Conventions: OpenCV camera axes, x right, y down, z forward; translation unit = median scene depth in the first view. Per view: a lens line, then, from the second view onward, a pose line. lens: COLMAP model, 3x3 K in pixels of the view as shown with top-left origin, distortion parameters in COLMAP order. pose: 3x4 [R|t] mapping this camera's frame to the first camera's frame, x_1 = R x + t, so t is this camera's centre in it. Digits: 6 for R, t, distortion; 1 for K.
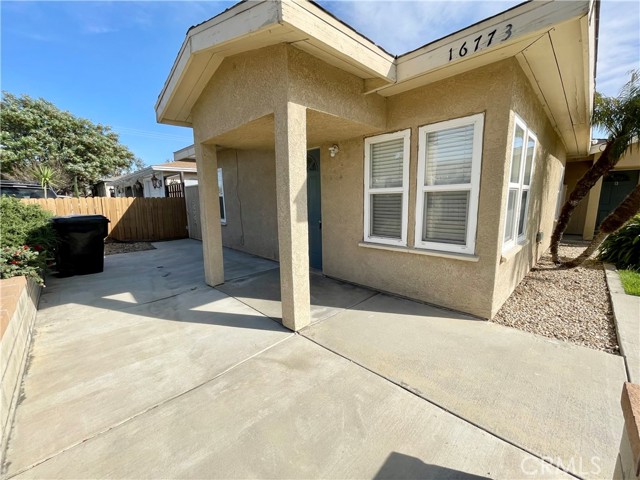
lens RADIAL K [[258.6, 0, 321.8], [0, 258.6, 240.4], [0, 0, 1]] dist [-0.002366, -0.000250]
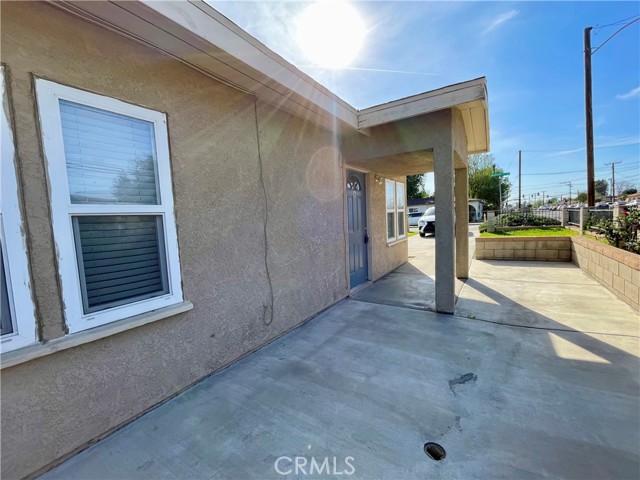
lens RADIAL K [[263.1, 0, 321.3], [0, 263.1, 240.3], [0, 0, 1]] dist [0.020597, 0.000078]
pose [[-0.214952, -0.068844, 0.974195, -1.284326], [0.188917, 0.975741, 0.110637, -0.259515], [-0.958178, 0.207824, -0.196732, 1.686970]]
